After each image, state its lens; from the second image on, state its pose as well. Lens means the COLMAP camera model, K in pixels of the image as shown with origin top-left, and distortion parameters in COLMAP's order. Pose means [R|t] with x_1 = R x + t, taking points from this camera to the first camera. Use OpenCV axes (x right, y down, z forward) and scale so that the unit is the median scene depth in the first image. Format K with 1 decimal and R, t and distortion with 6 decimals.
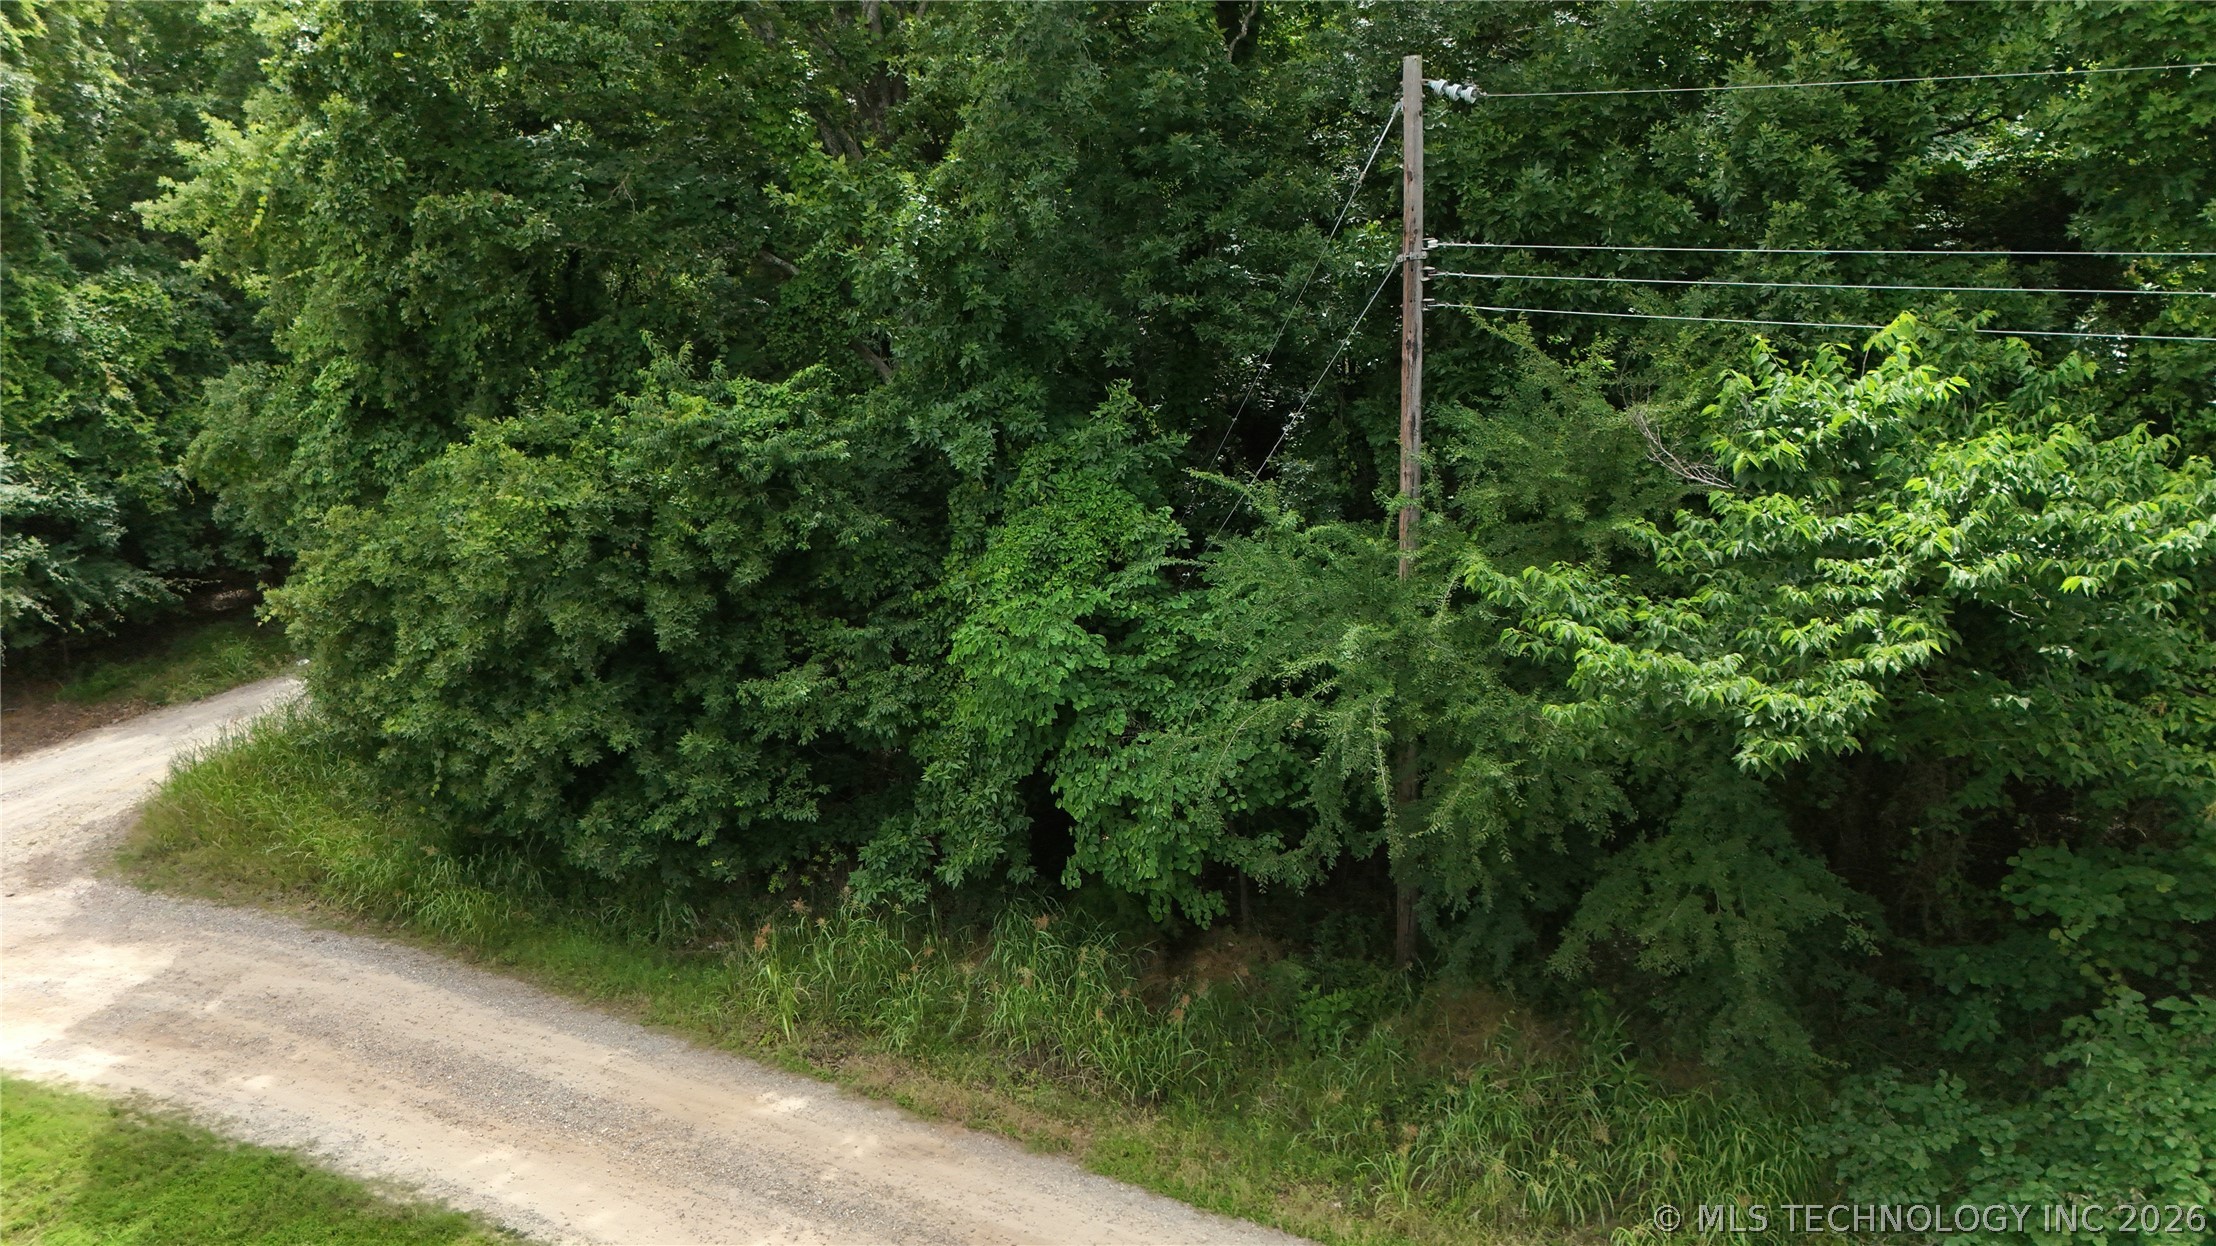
lens RADIAL K [[1633.3, 0, 1127.9], [0, 1633.3, 638.4], [0, 0, 1]] dist [0.040763, -0.044903]
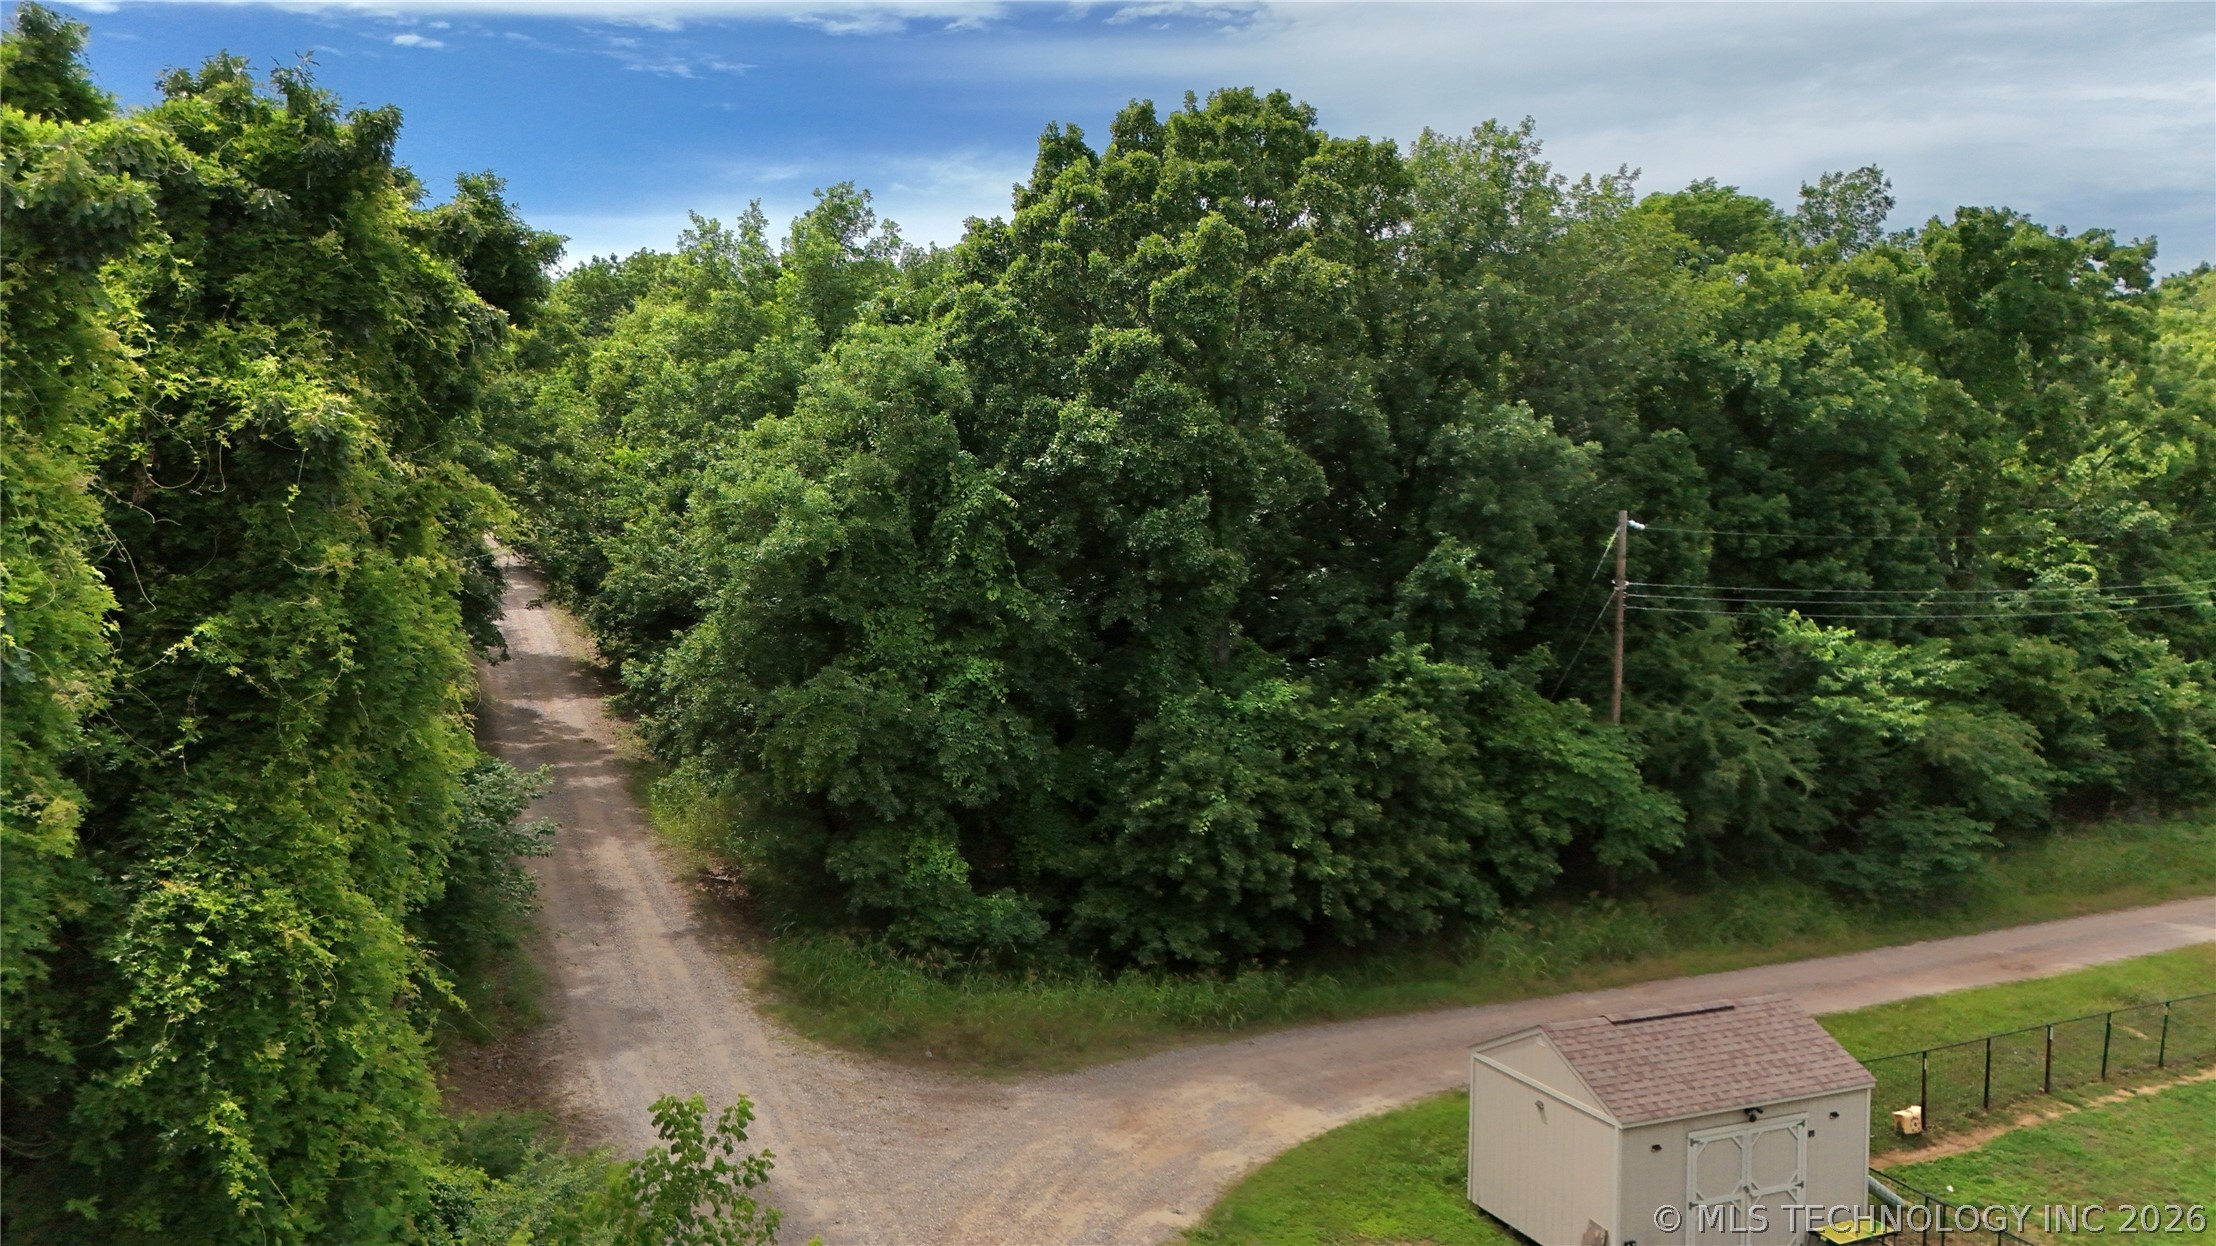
lens RADIAL K [[1633.3, 0, 1101.9], [0, 1633.3, 617.1], [0, 0, 1]] dist [0.040763, -0.044903]
pose [[0.541860, -0.026886, 0.840039, -2.163433], [0.168569, 0.982656, -0.077283, -0.122493], [-0.823391, 0.183481, 0.536993, 0.305977]]
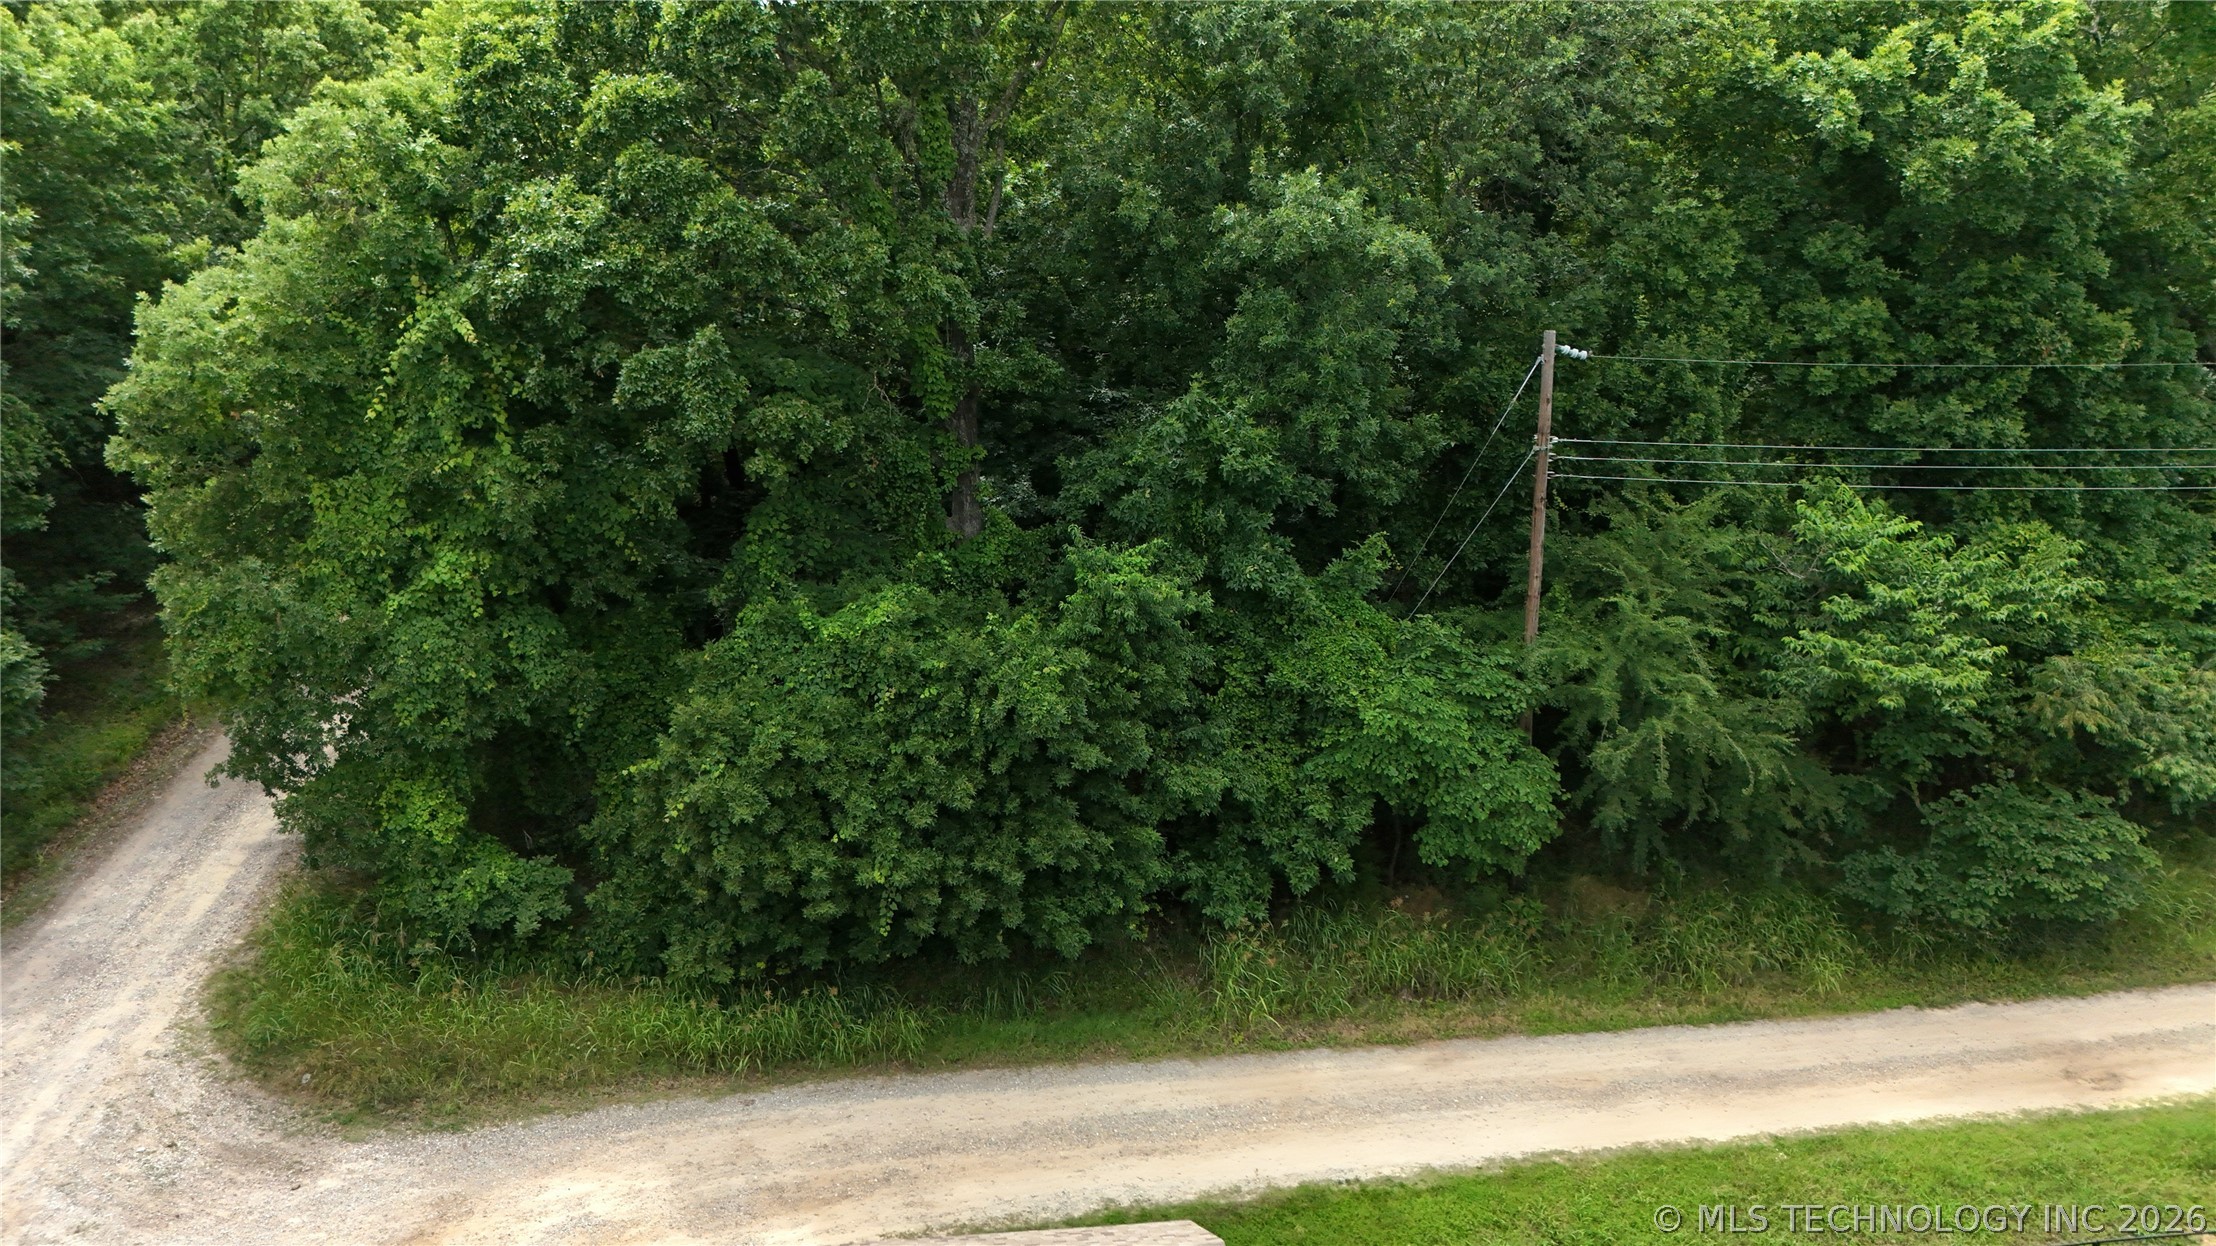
lens RADIAL K [[1633.3, 0, 1093.5], [0, 1633.3, 630.9], [0, 0, 1]] dist [0.040763, -0.044903]
pose [[0.755579, -0.122091, 0.643579, -1.173444], [0.128452, 0.991018, 0.037197, -0.157788], [-0.642339, 0.054564, 0.764475, 0.034467]]
